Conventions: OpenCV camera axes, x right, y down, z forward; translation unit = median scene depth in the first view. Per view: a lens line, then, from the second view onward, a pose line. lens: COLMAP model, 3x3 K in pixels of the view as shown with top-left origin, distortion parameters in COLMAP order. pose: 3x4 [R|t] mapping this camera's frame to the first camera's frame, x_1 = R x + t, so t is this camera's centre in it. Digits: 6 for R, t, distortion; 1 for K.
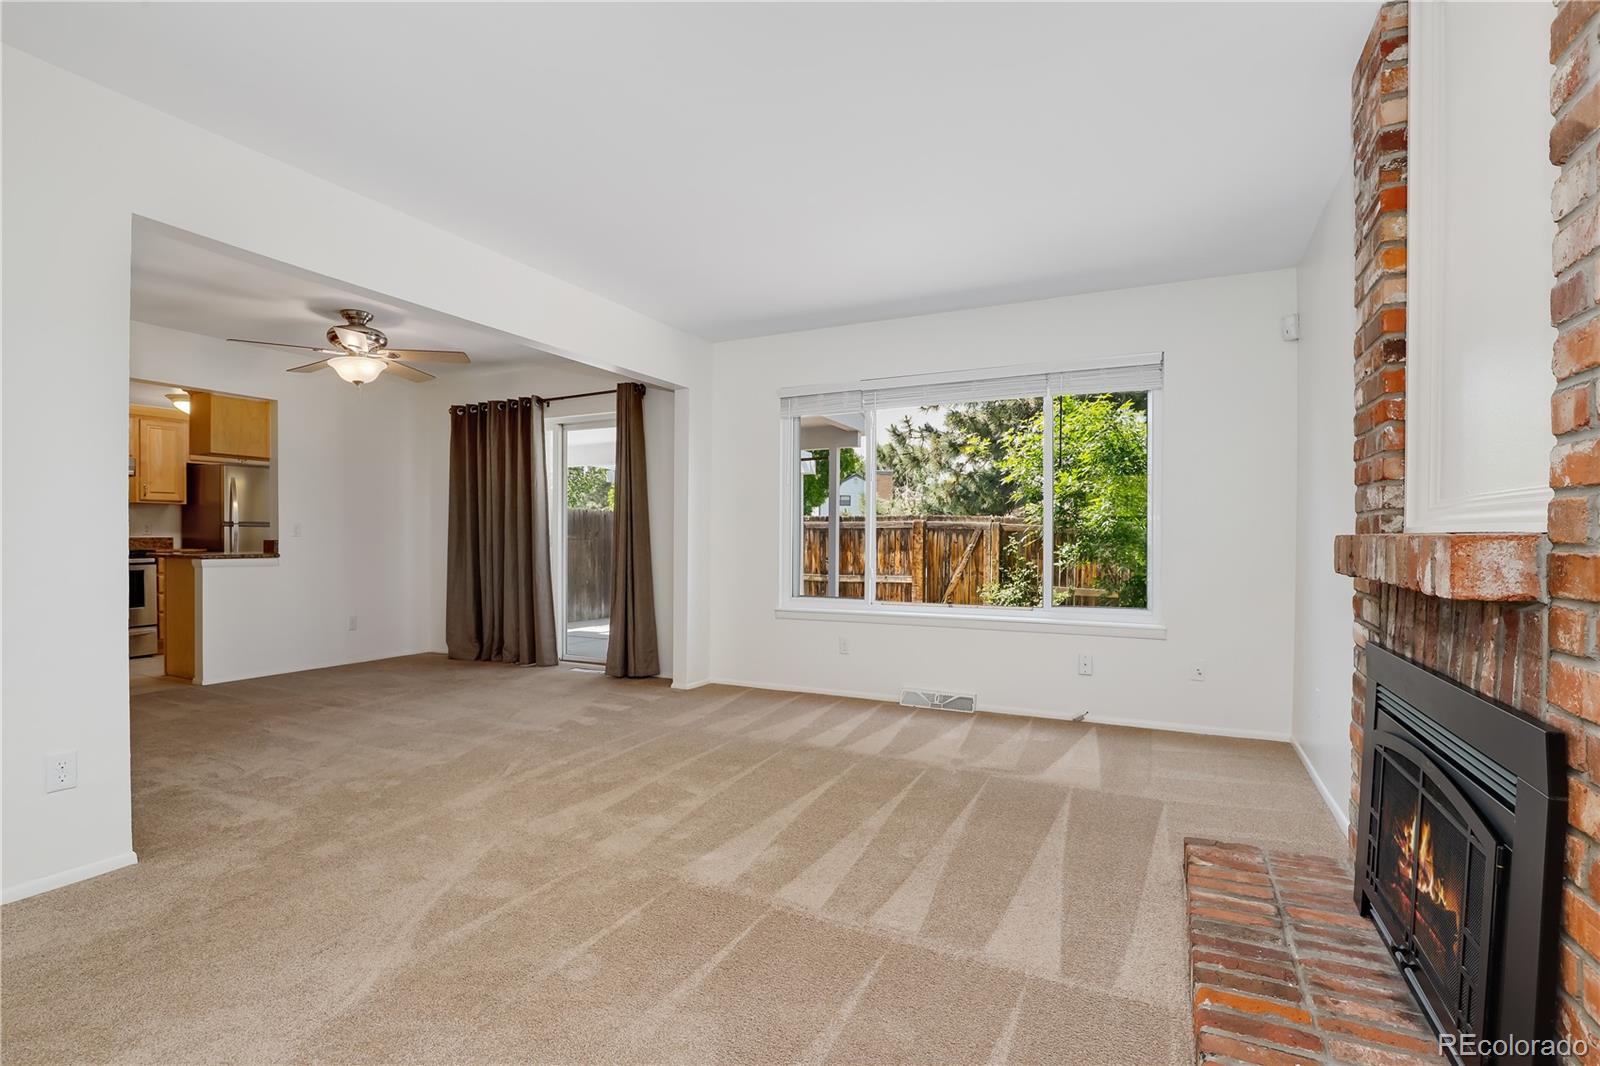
lens RADIAL K [[739.9, 0, 806.9], [0, 739.9, 544.1], [0, 0, 1]] dist [-0.027169, 0.004255]
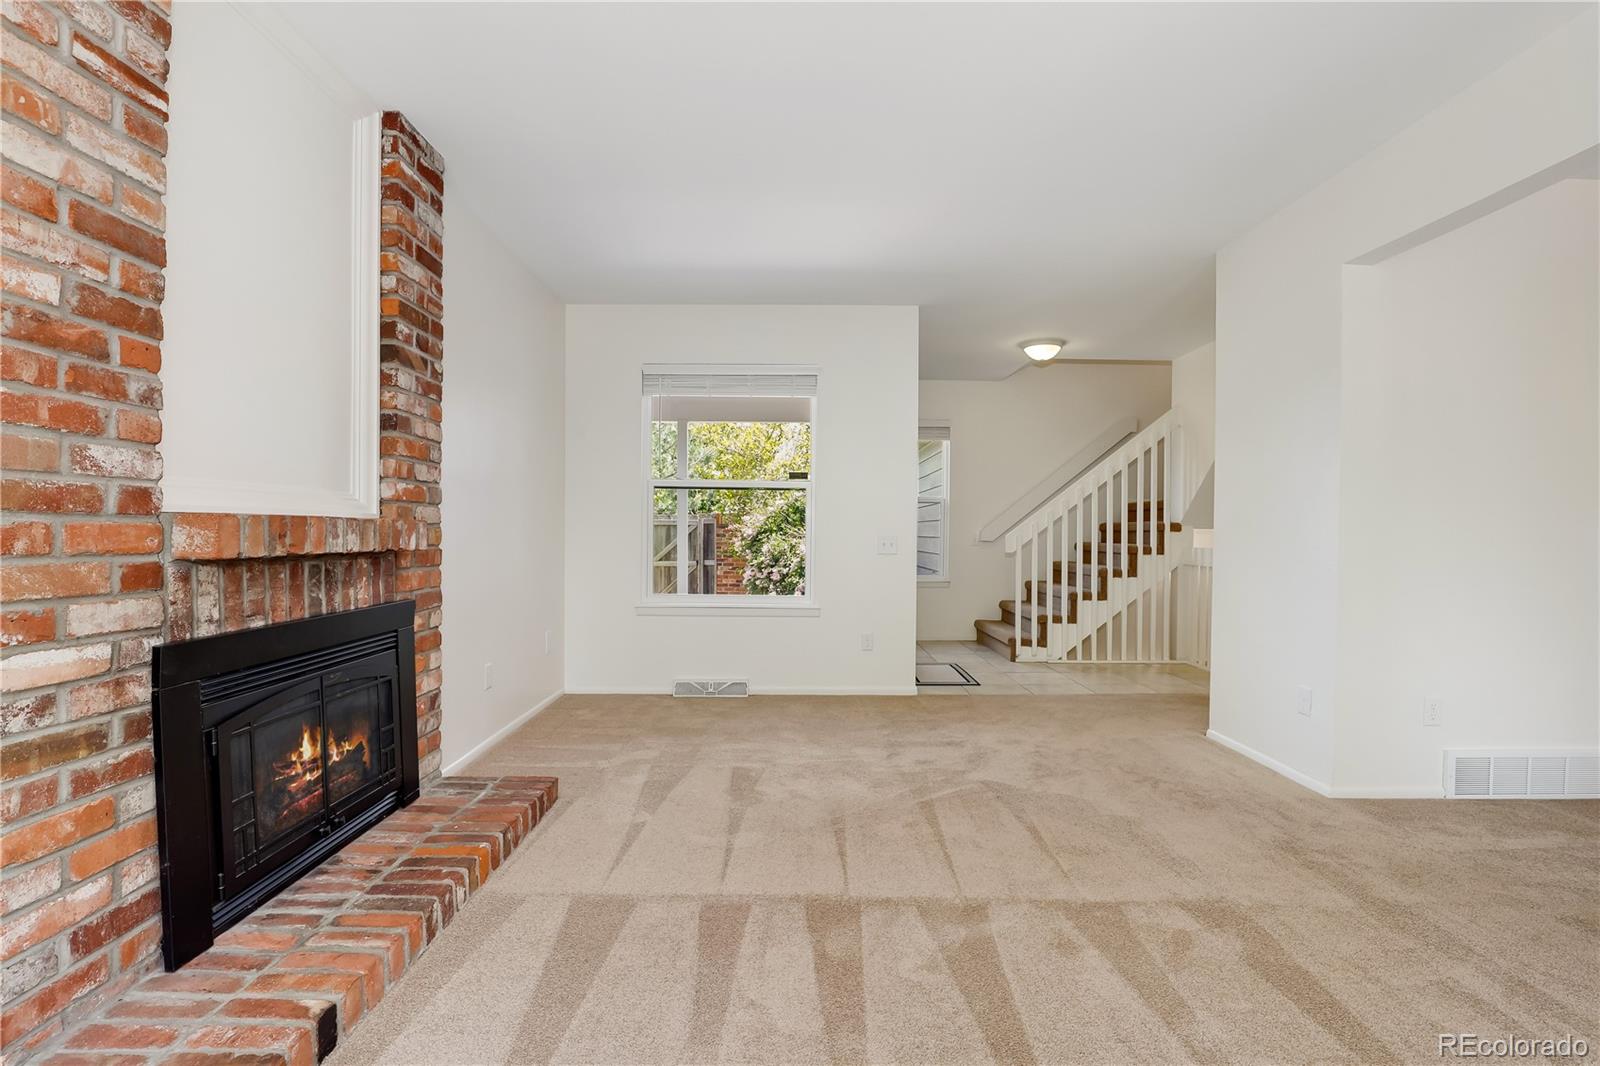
lens RADIAL K [[739.9, 0, 794.1], [0, 739.9, 537.7], [0, 0, 1]] dist [-0.027169, 0.004255]
pose [[-0.900395, -0.005233, -0.435041, 0.203714], [-0.014808, 0.999717, 0.018623, -0.003785], [0.434820, 0.023210, -0.900218, 0.828431]]
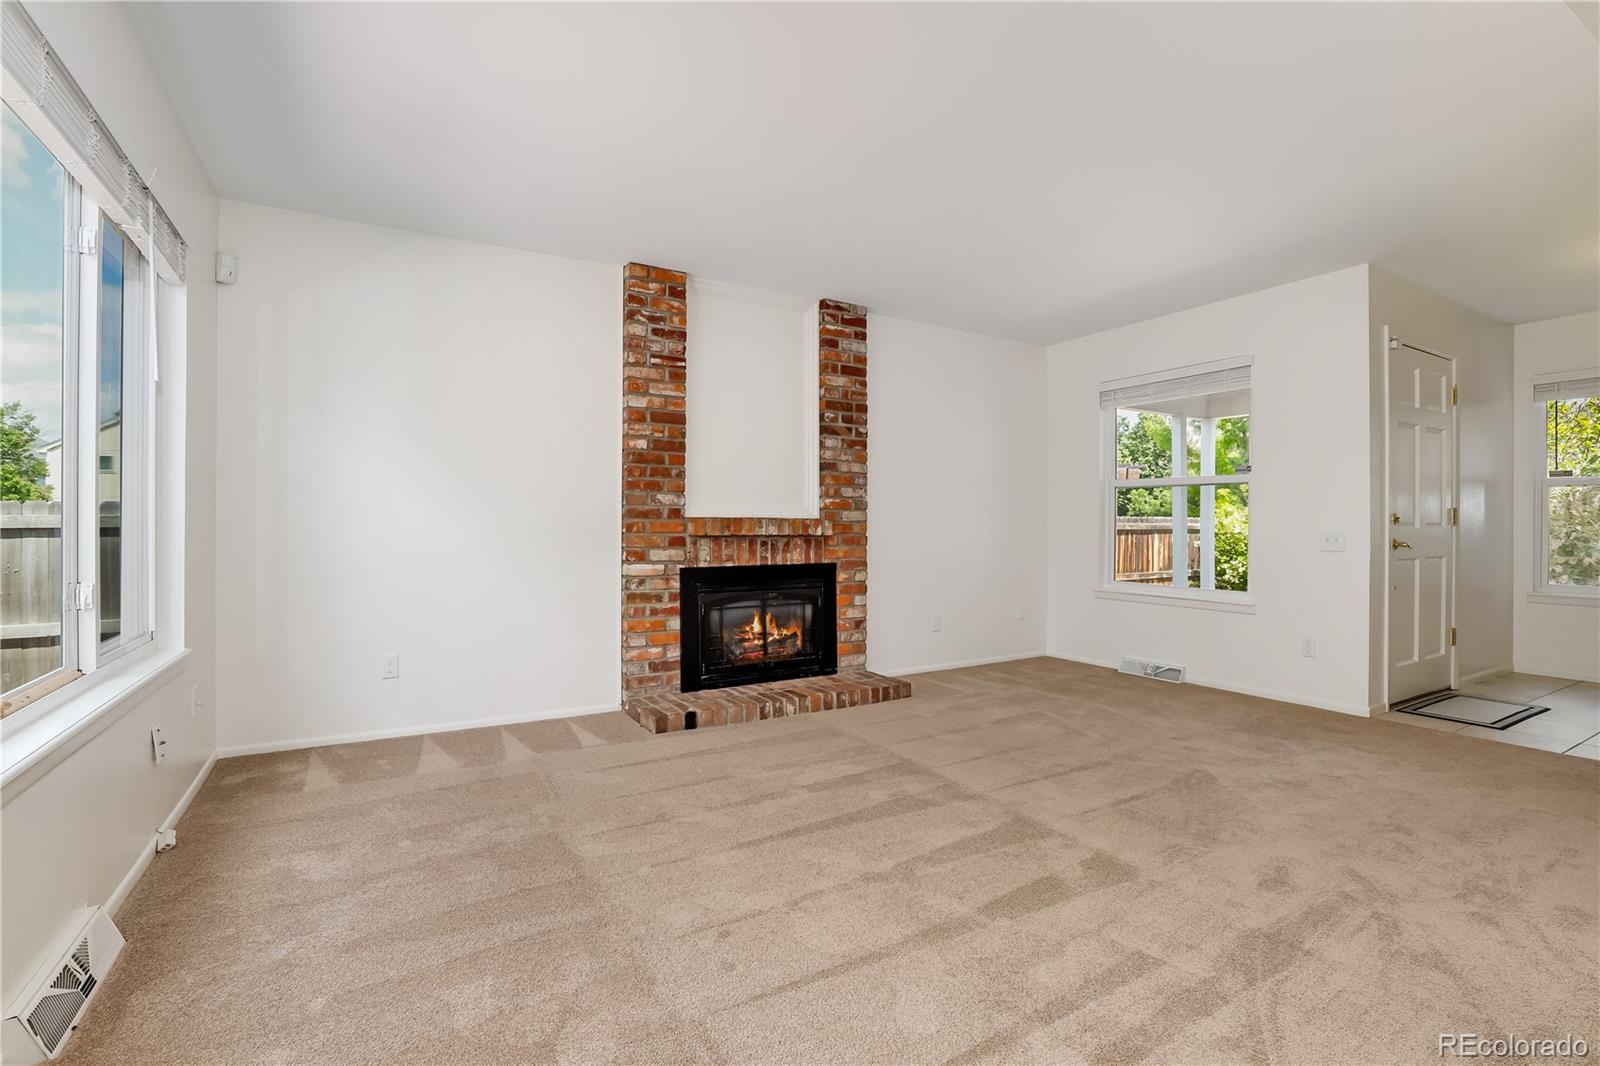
lens RADIAL K [[739.9, 0, 805.3], [0, 739.9, 521.0], [0, 0, 1]] dist [-0.027169, 0.004255]
pose [[-0.824678, -0.003590, 0.565591, -0.291193], [0.000075, 0.999979, 0.006456, -0.006235], [-0.565603, 0.005366, -0.824660, 1.050092]]
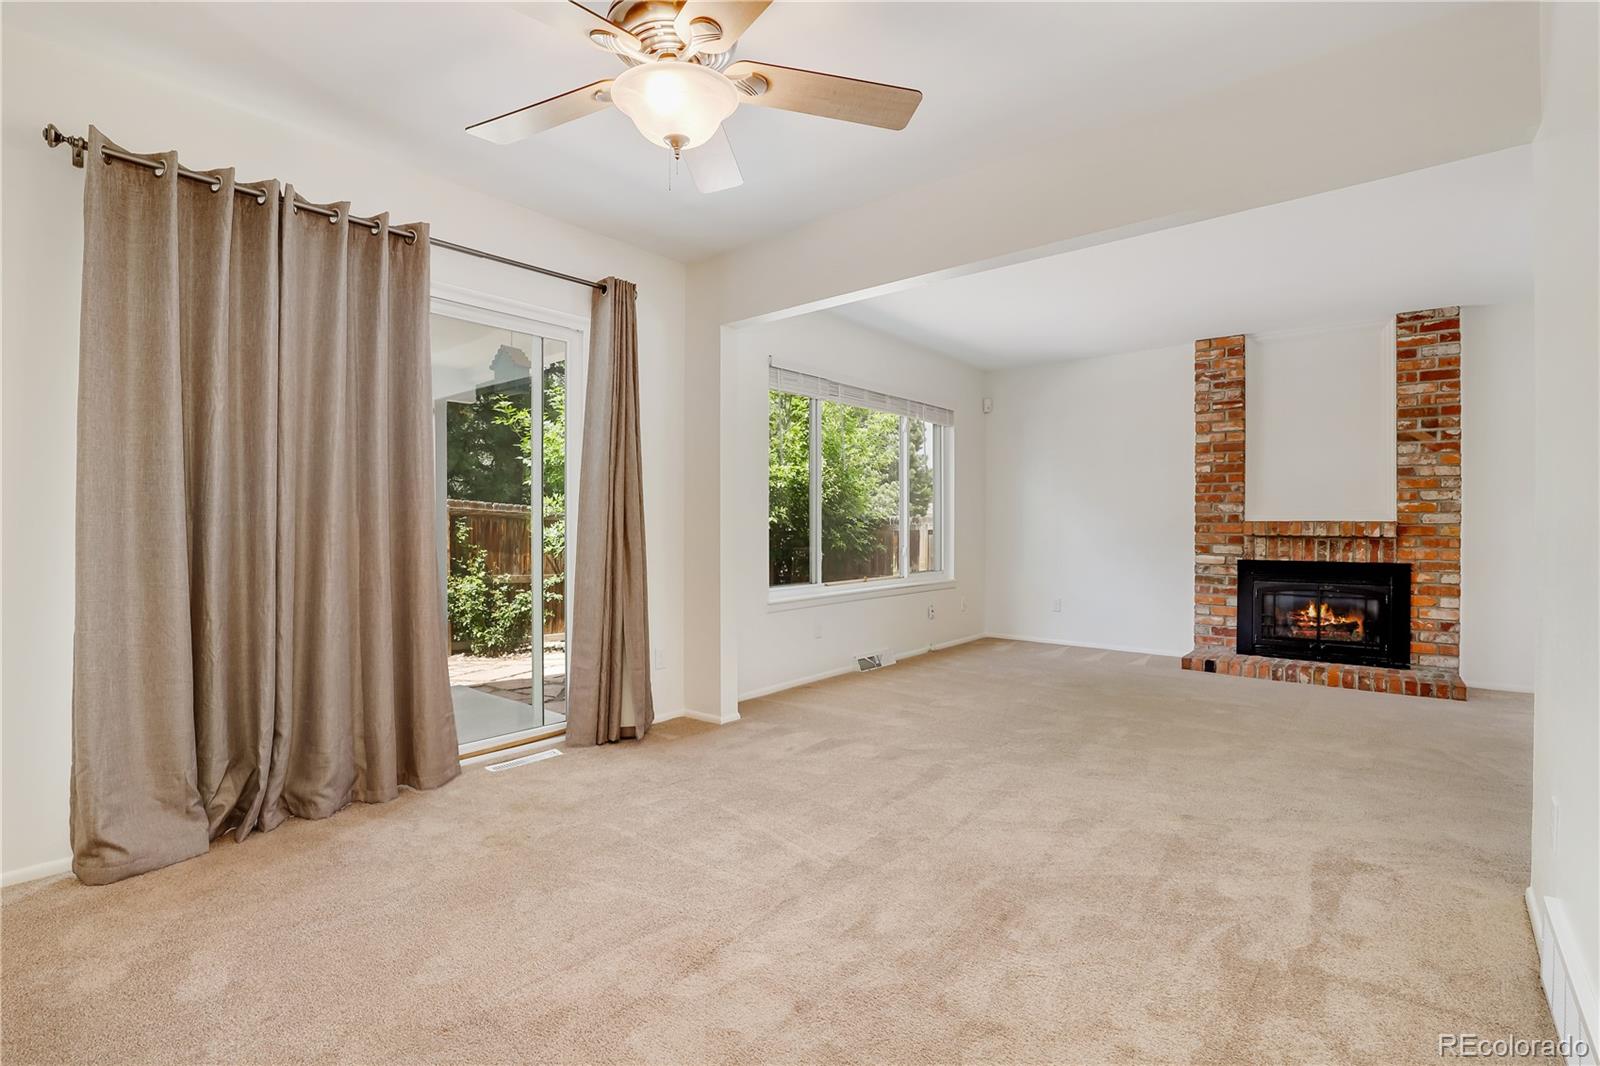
lens RADIAL K [[739.9, 0, 796.4], [0, 739.9, 531.1], [0, 0, 1]] dist [-0.027169, 0.004255]
pose [[0.270654, -0.011192, 0.962612, -0.960430], [0.010193, 0.999910, 0.008760, -0.007025], [-0.962623, 0.007441, 0.270744, 0.771251]]
